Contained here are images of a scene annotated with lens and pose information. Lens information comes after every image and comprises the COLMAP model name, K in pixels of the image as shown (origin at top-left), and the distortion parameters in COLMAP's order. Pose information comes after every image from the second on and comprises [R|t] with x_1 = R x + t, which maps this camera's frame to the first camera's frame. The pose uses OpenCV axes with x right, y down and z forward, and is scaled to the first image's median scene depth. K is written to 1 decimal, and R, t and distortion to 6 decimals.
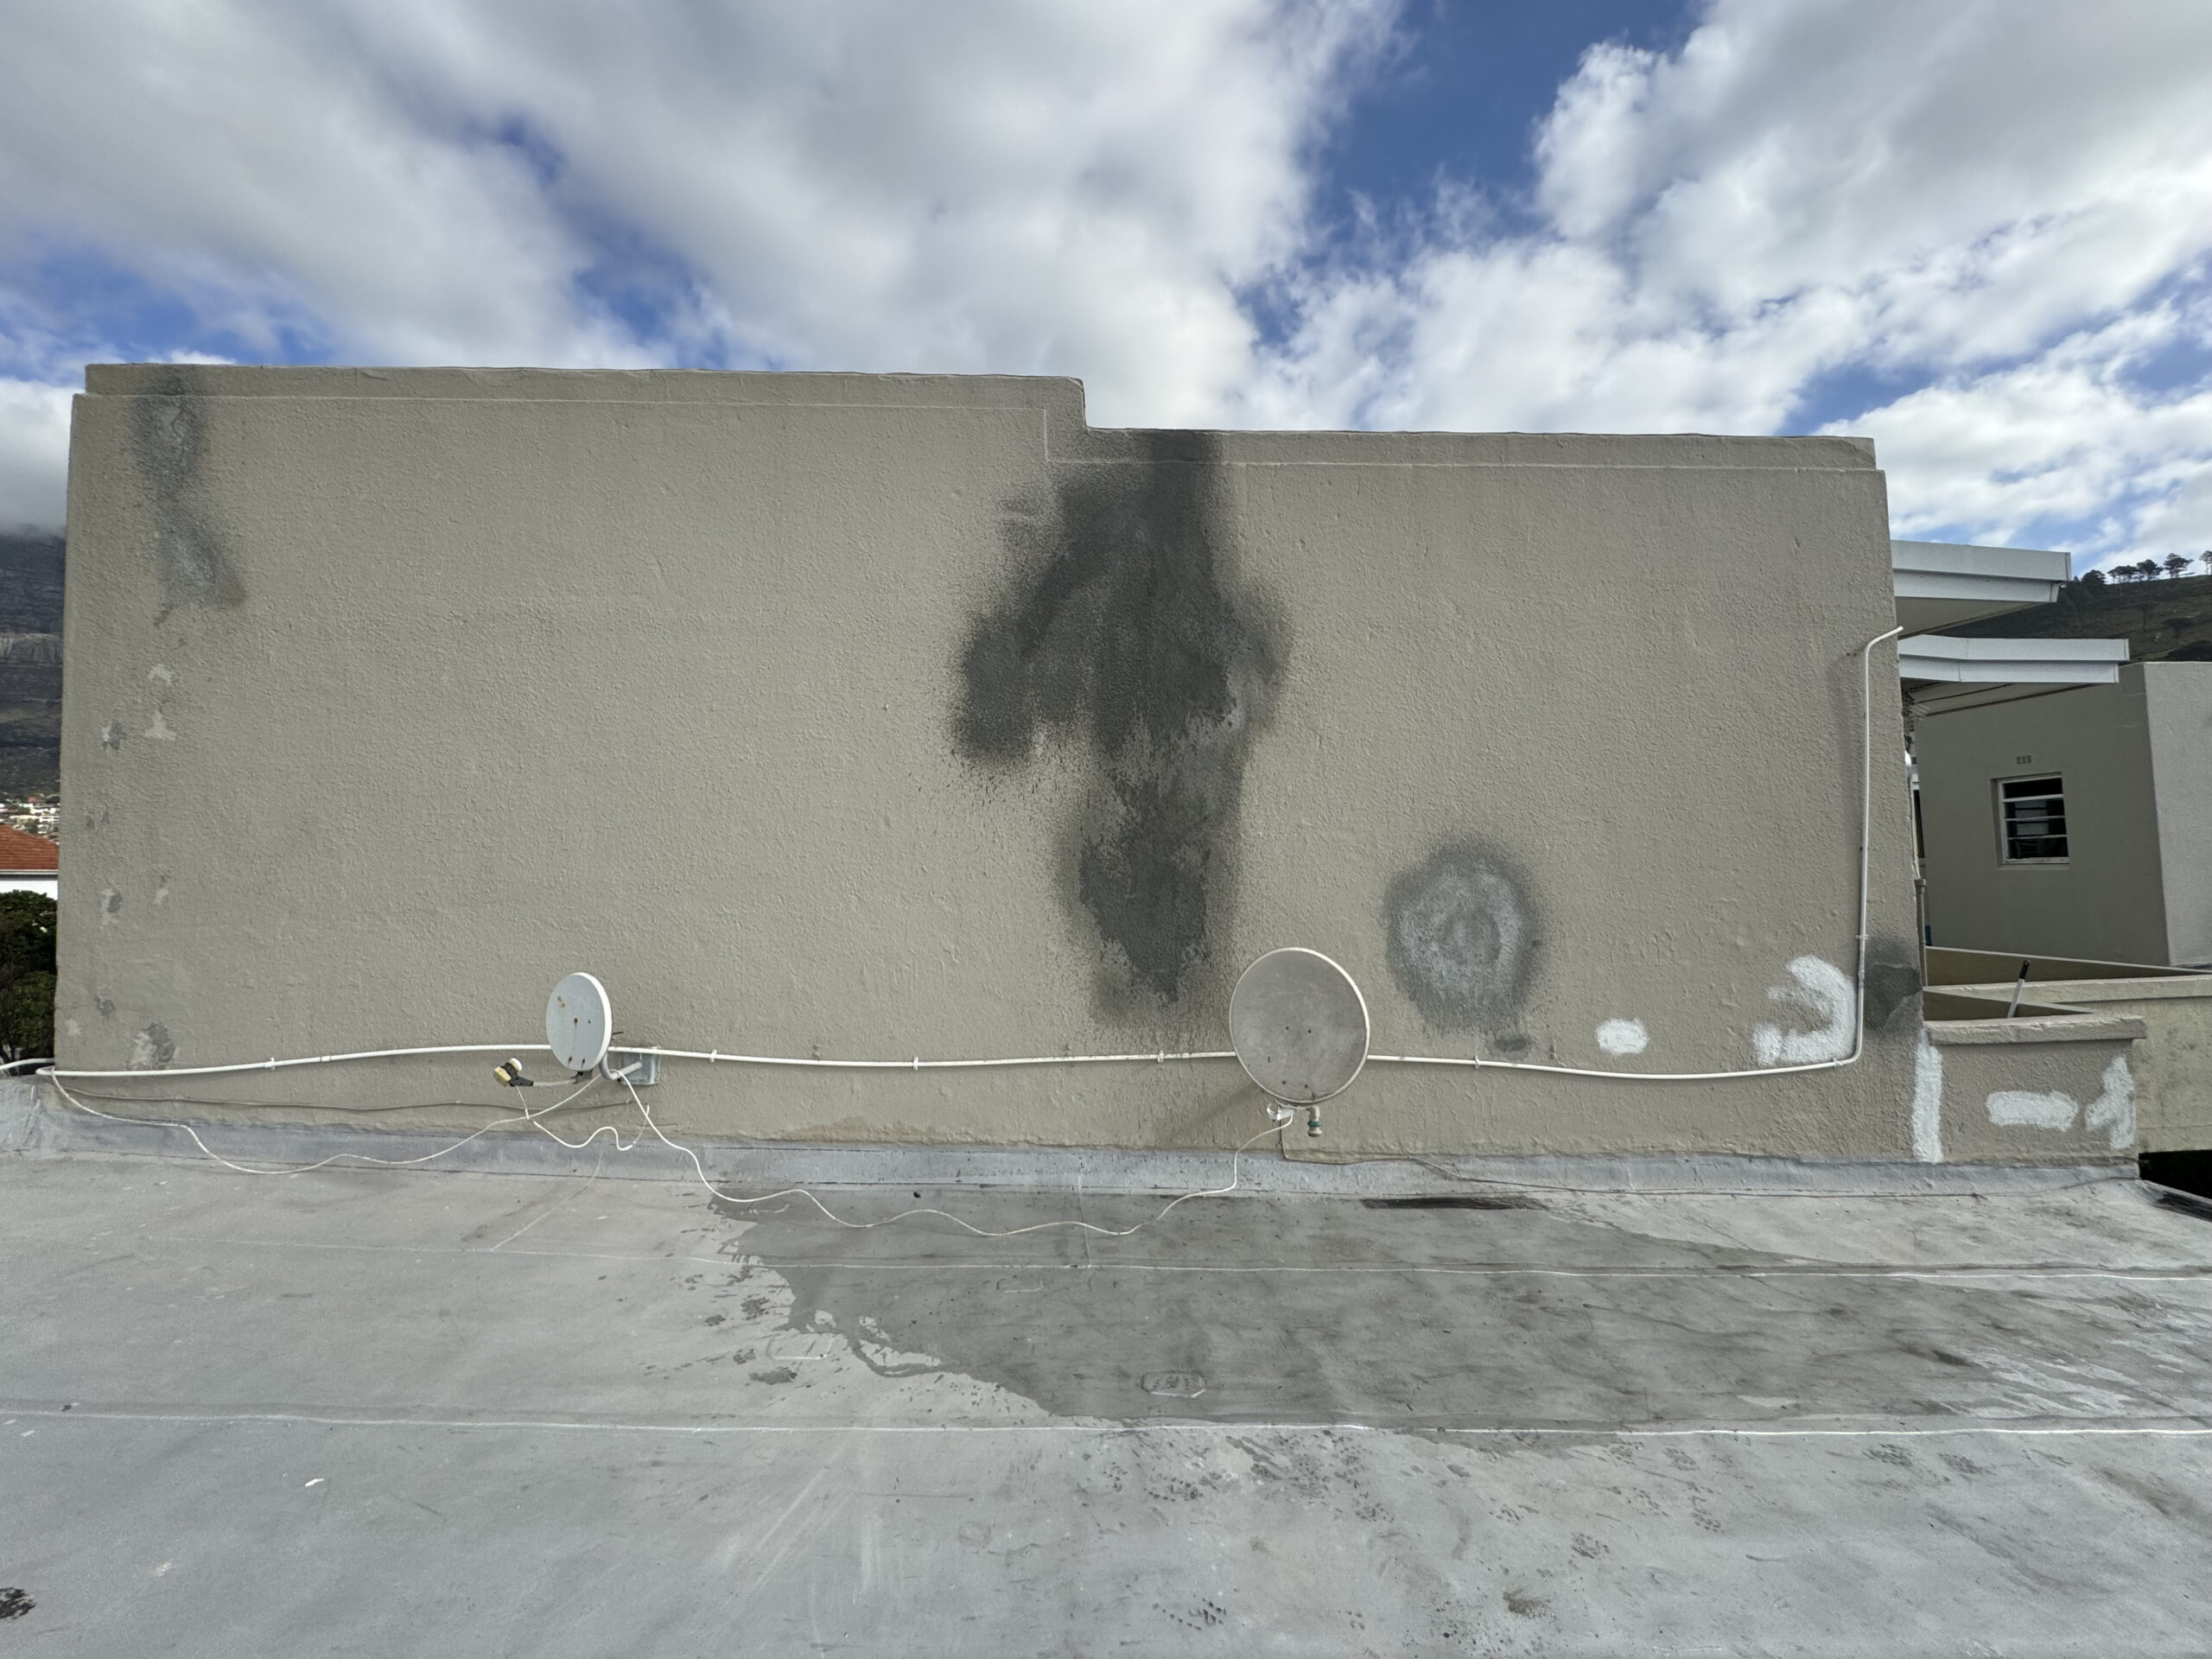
lens RADIAL K [[890.9, 0, 1122.2], [0, 890.9, 839.6], [0, 0, 1]] dist [-0.006512, 0.002010]
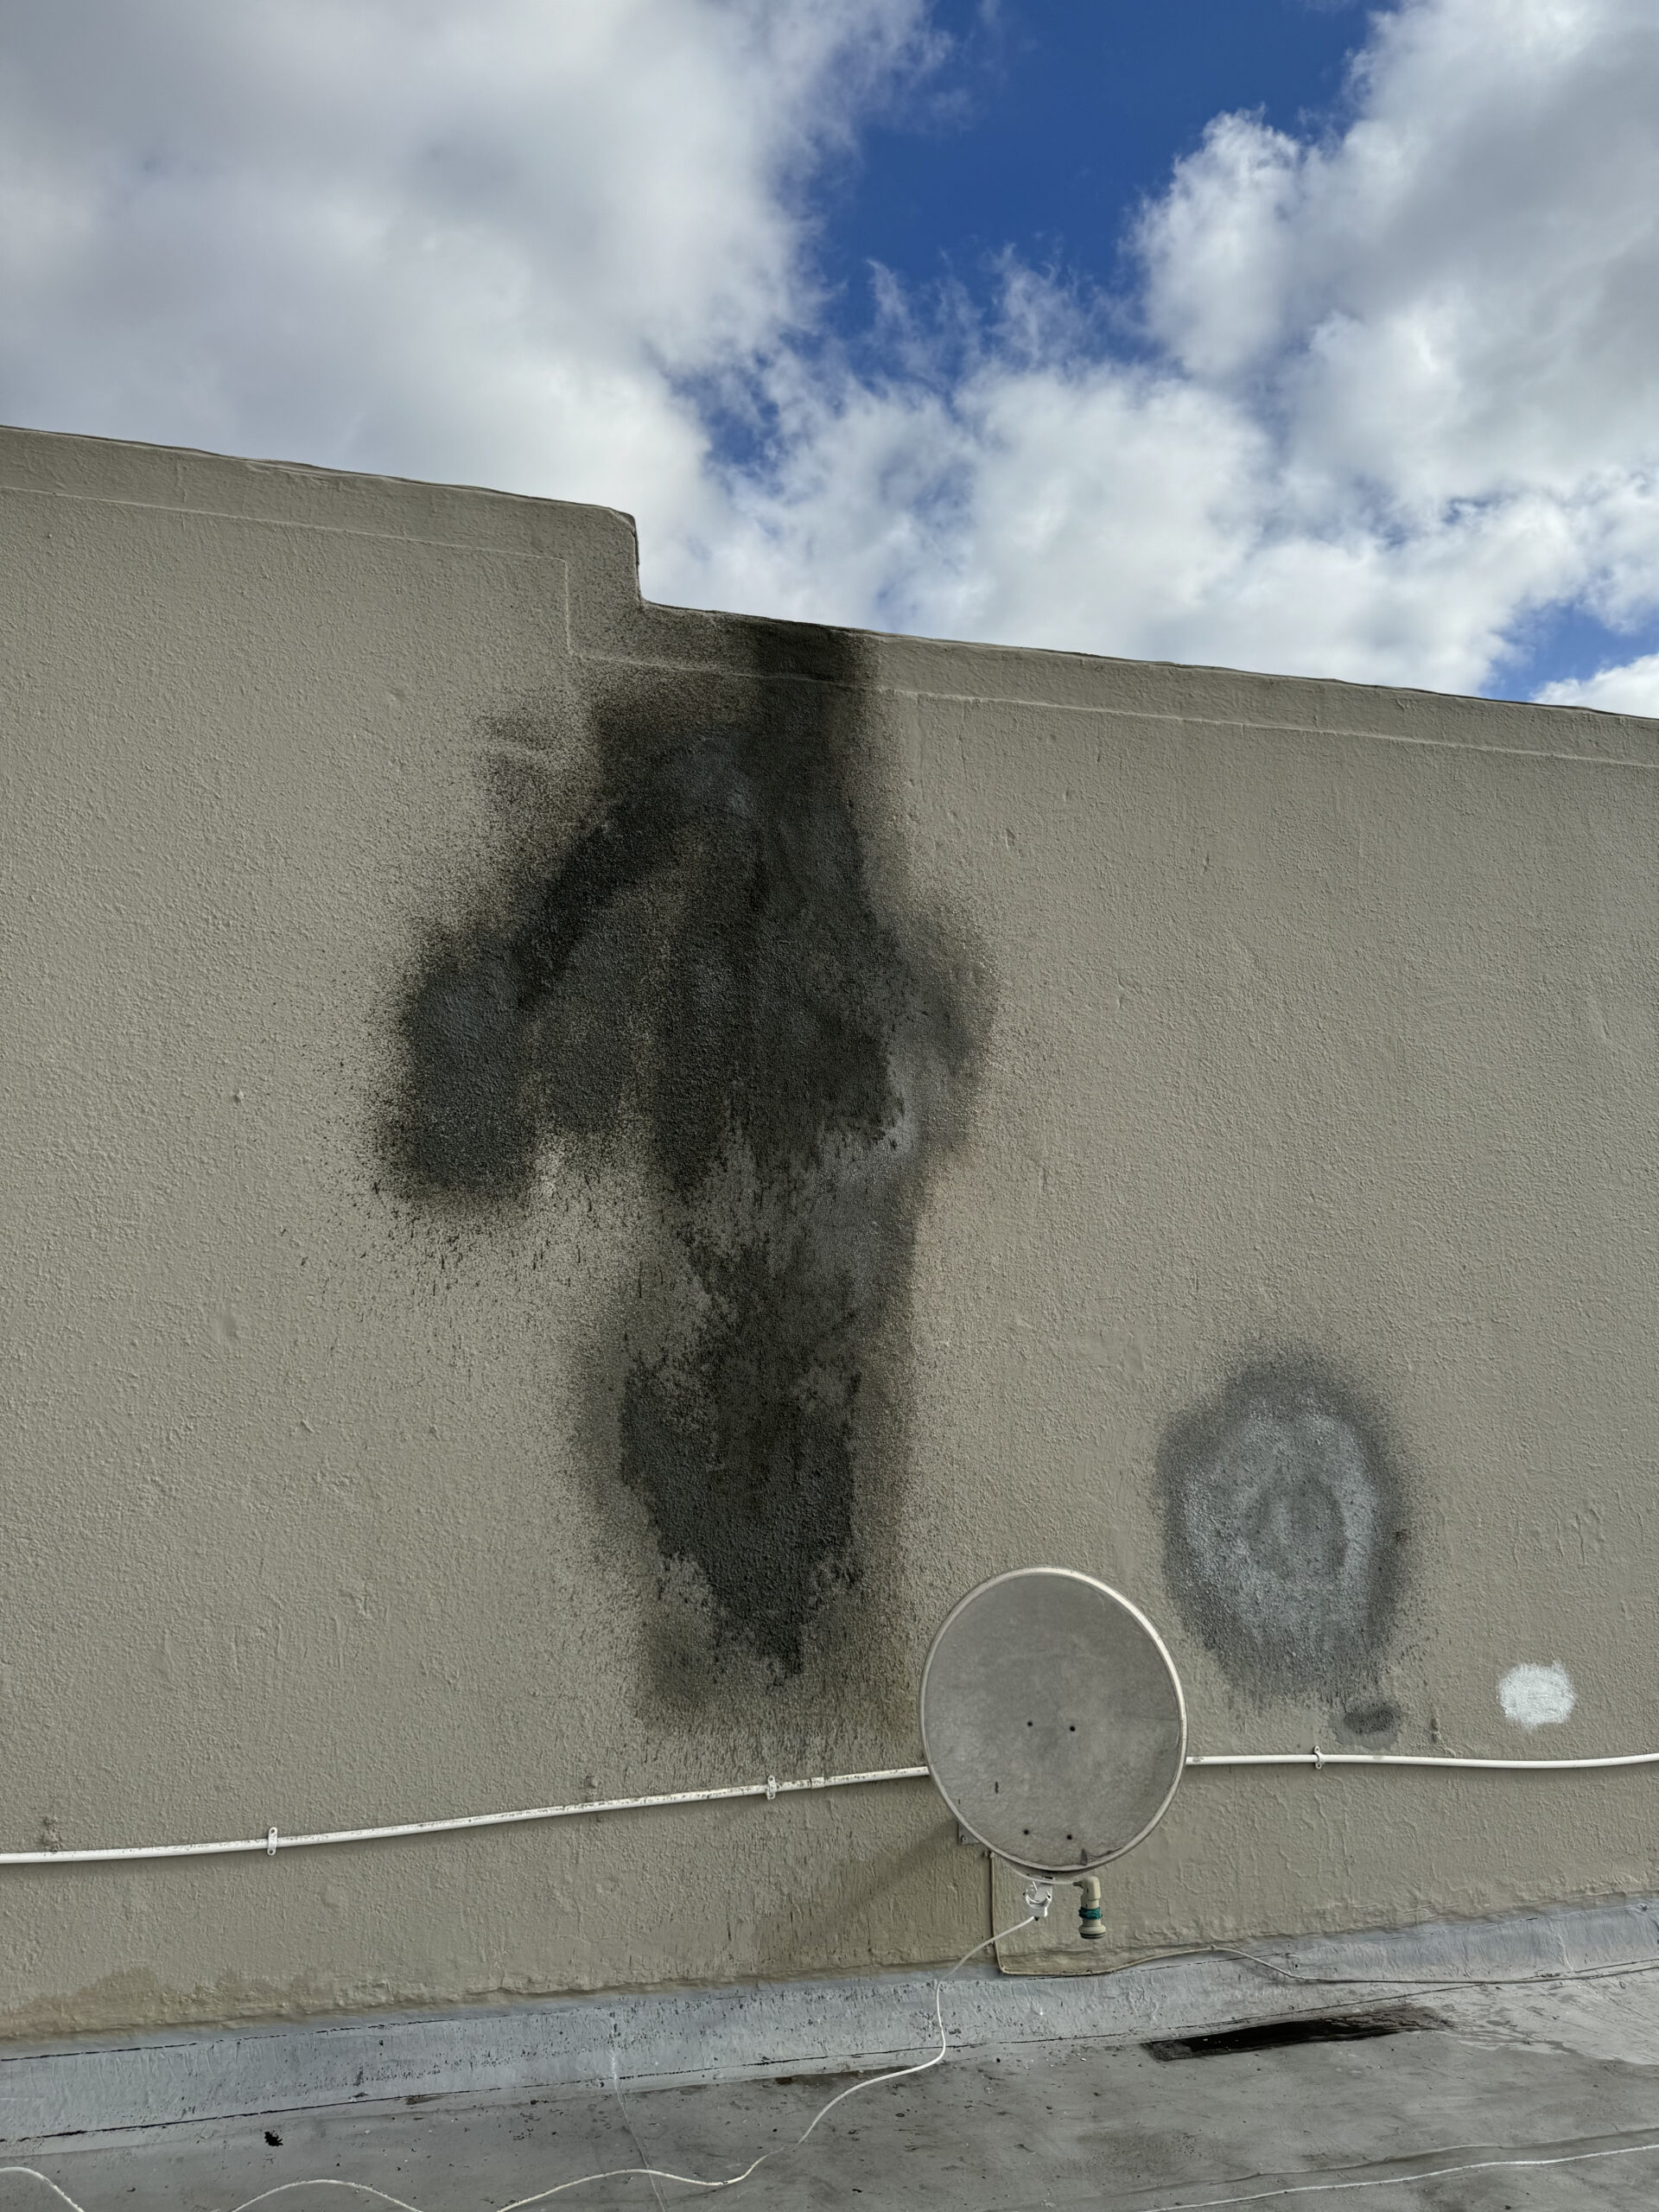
lens RADIAL K [[1543.6, 0, 819.2], [0, 1543.6, 1102.2], [0, 0, 1]] dist [0.026991, -0.037604]
pose [[0.972817, 0.031950, 0.229360, -0.144010], [-0.005249, 0.993225, -0.116093, -0.044345], [-0.231515, 0.111733, 0.966394, 0.081958]]
